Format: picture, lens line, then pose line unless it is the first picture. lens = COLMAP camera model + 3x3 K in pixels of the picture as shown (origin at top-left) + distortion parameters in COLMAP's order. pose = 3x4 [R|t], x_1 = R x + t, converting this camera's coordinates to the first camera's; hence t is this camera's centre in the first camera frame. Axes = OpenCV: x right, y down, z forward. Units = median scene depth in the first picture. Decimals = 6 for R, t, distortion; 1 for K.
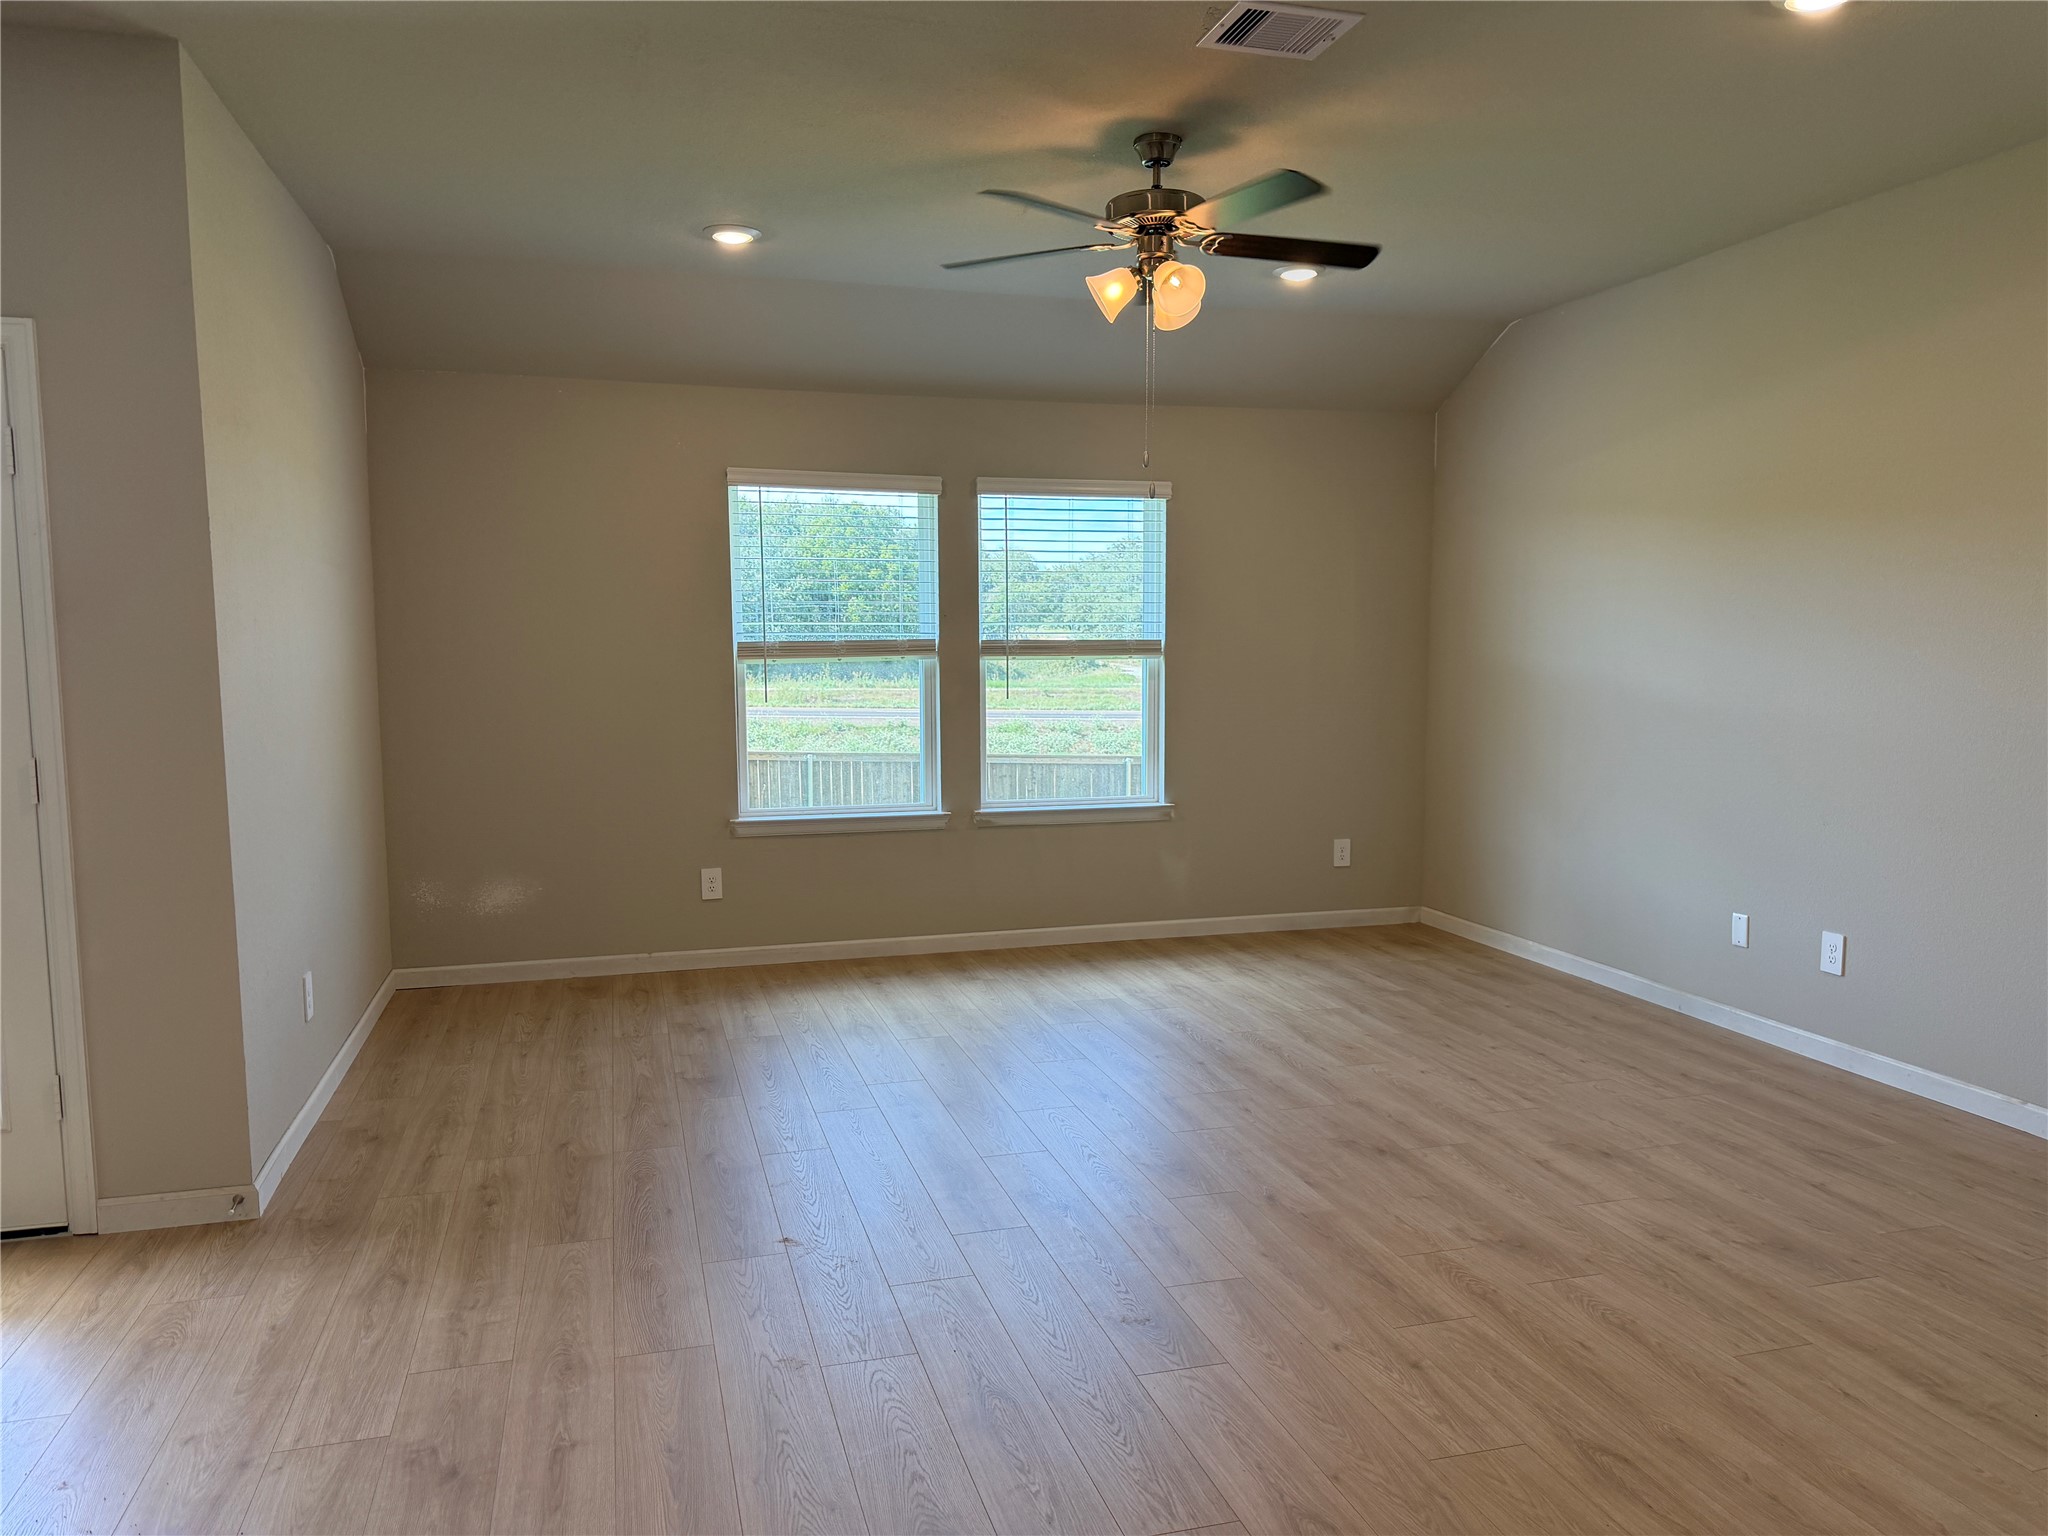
lens RADIAL K [[1456.9, 0, 1034.8], [0, 1456.9, 764.8], [0, 0, 1]] dist [-0.010411, 0.001002]
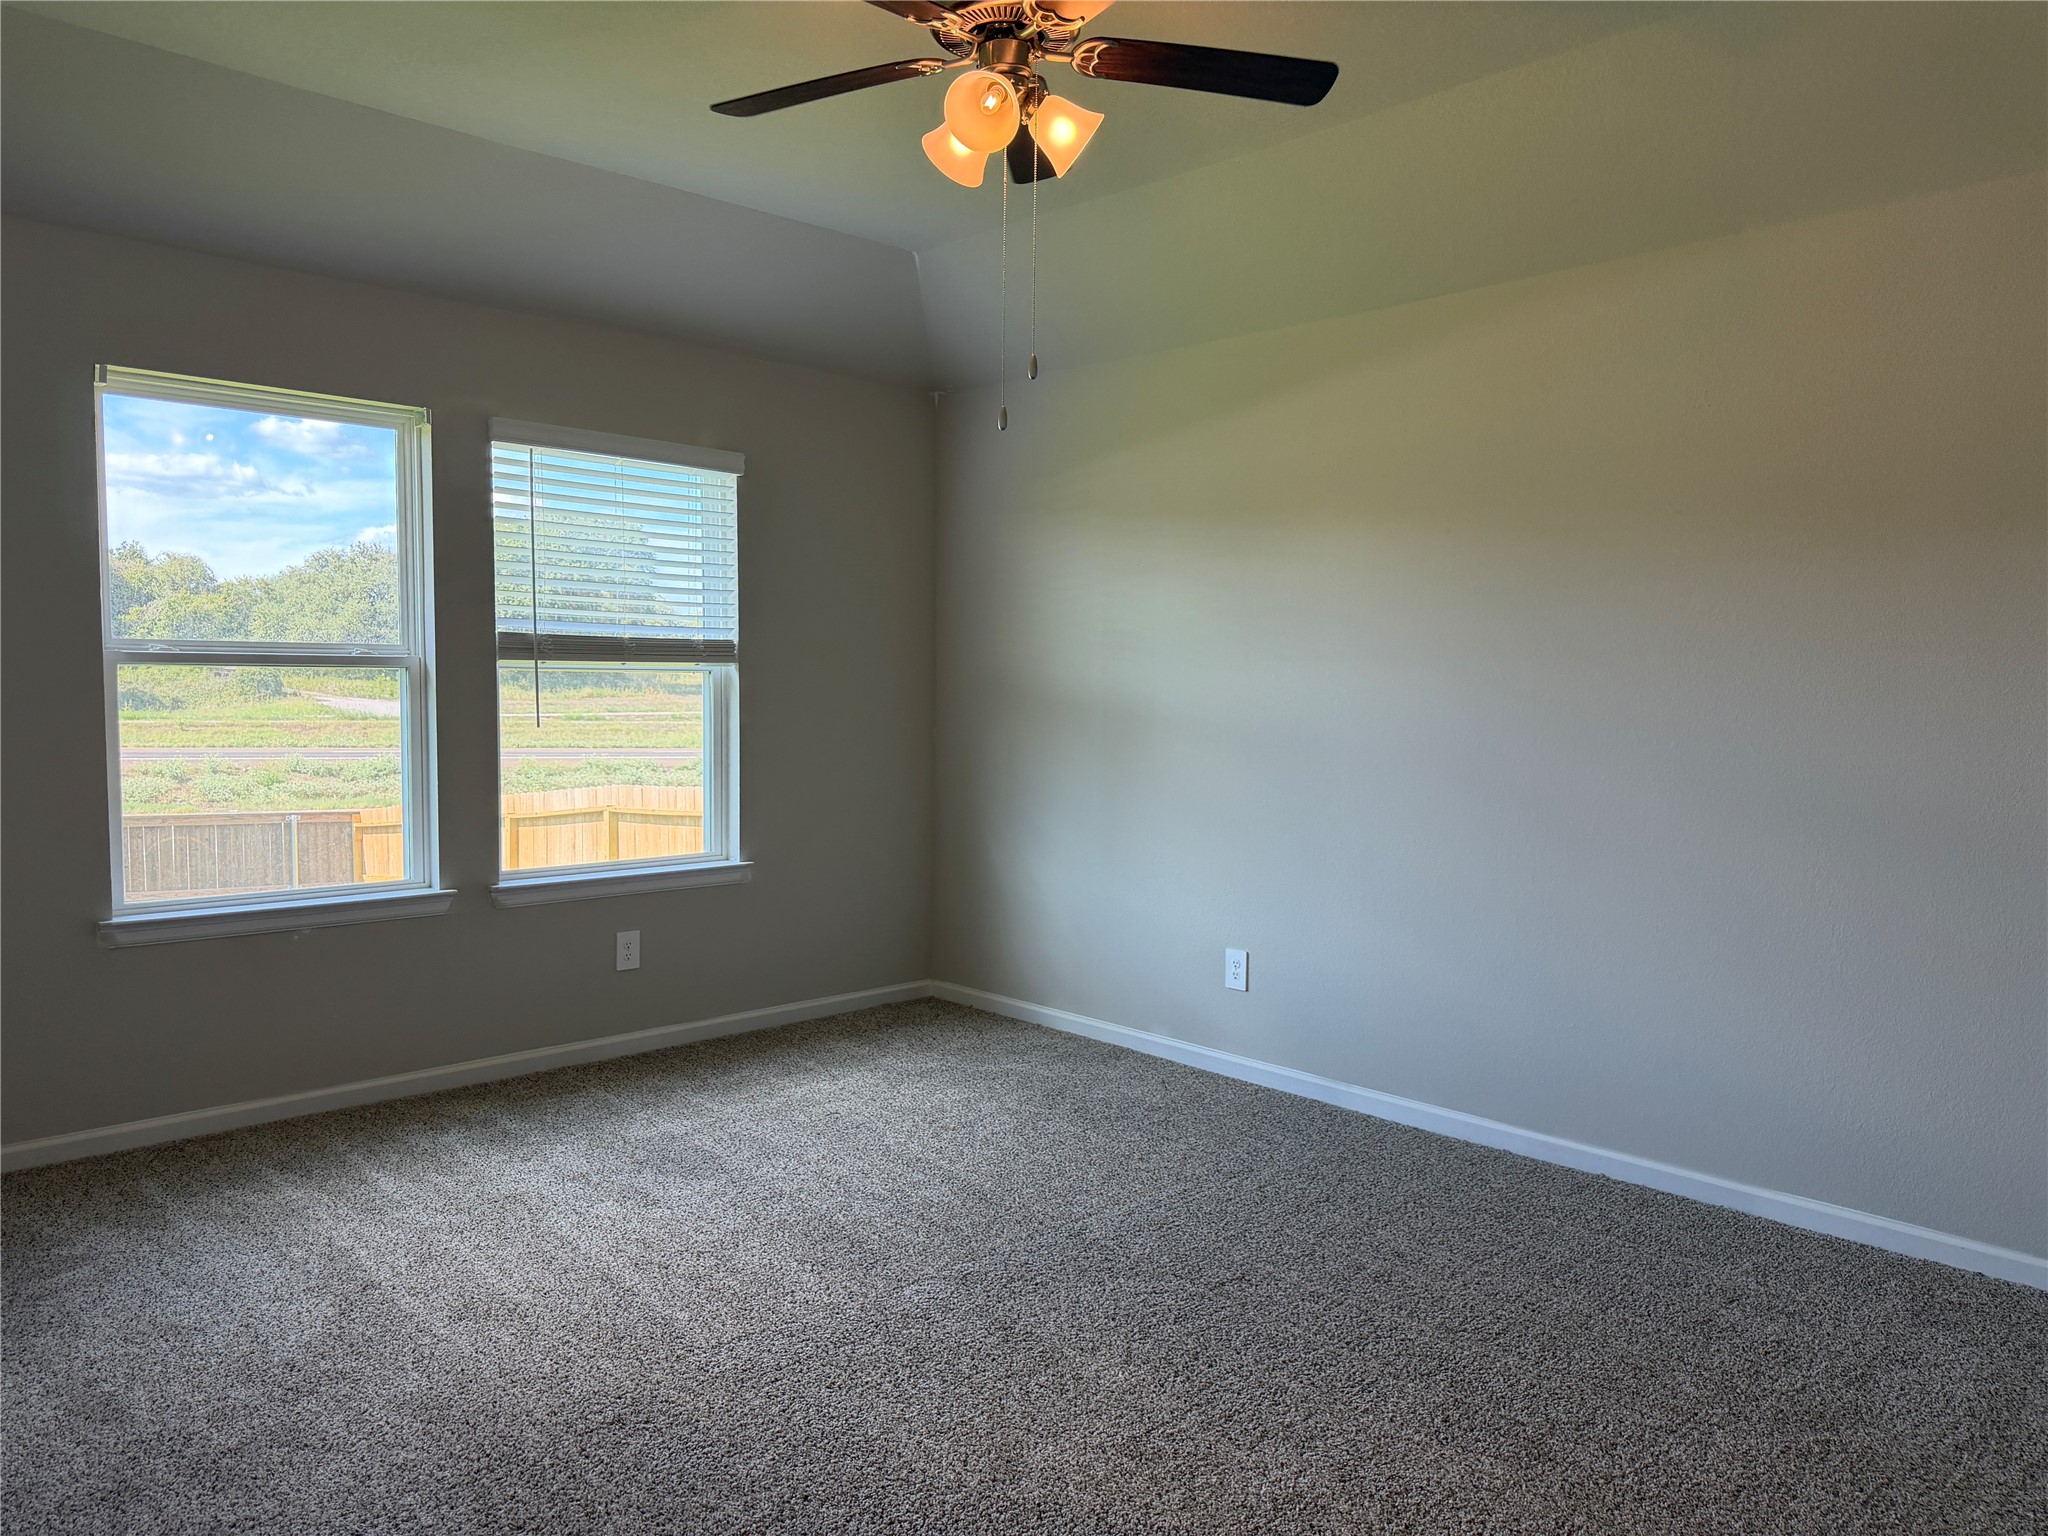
lens RADIAL K [[1456.9, 0, 1008.3], [0, 1456.9, 765.3], [0, 0, 1]] dist [-0.010411, 0.001002]
pose [[0.841707, -0.016136, 0.539693, -0.209644], [0.029655, 0.999426, -0.016369, -0.007759], [-0.539119, 0.029782, 0.841703, 0.263968]]
